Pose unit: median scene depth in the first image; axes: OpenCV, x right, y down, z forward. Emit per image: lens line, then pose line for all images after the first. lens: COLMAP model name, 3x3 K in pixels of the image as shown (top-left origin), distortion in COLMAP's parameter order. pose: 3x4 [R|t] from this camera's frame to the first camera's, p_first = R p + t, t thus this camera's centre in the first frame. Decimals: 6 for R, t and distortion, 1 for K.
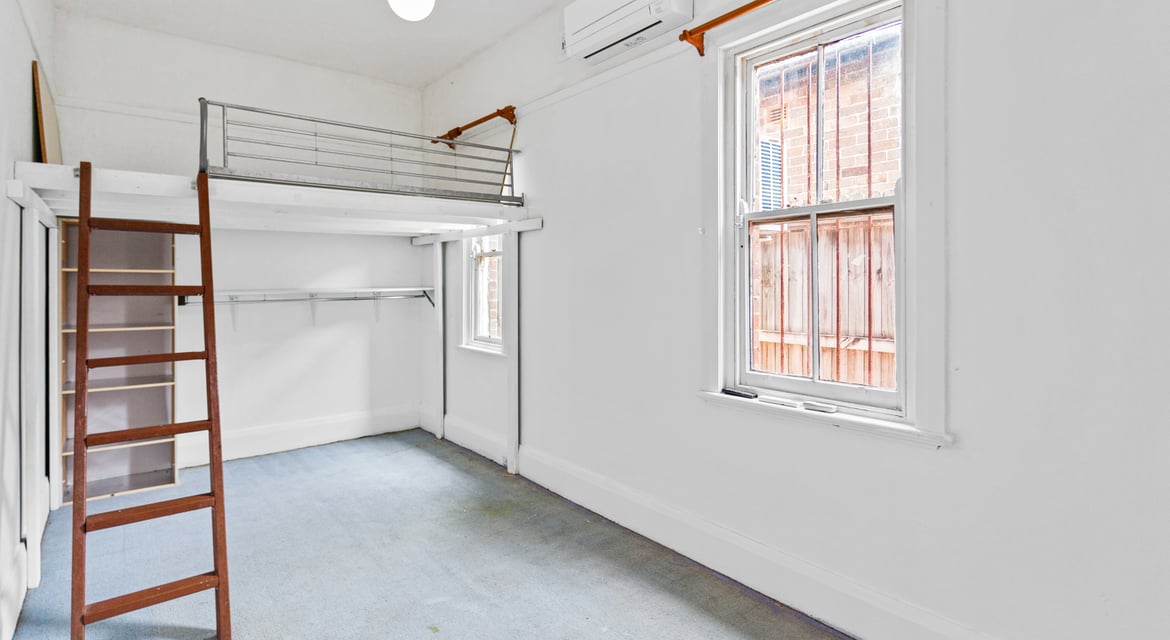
lens RADIAL K [[578.7, 0, 585.0], [0, 578.7, 320.0], [0, 0, 1]] dist [-0.000392, 0.001453]
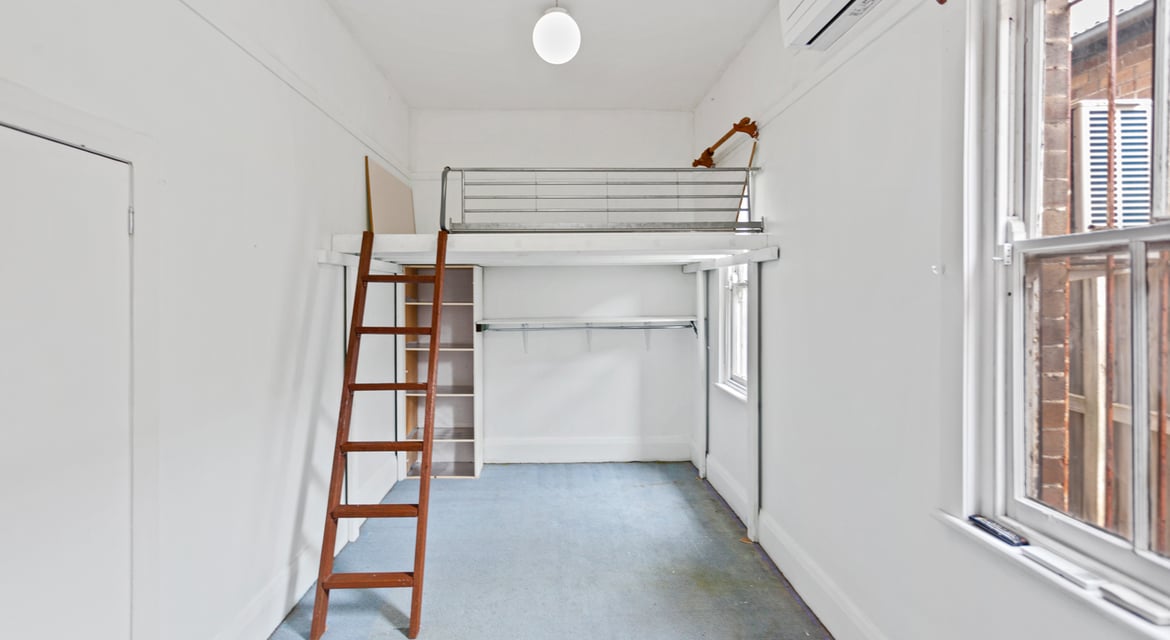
lens RADIAL K [[578.7, 0, 585.0], [0, 578.7, 320.0], [0, 0, 1]] dist [-0.000392, 0.001453]
pose [[0.791604, 0.033426, -0.610119, 0.211268], [-0.039646, 0.999208, 0.003304, -0.061062], [0.609747, 0.021573, 0.792303, 0.172231]]
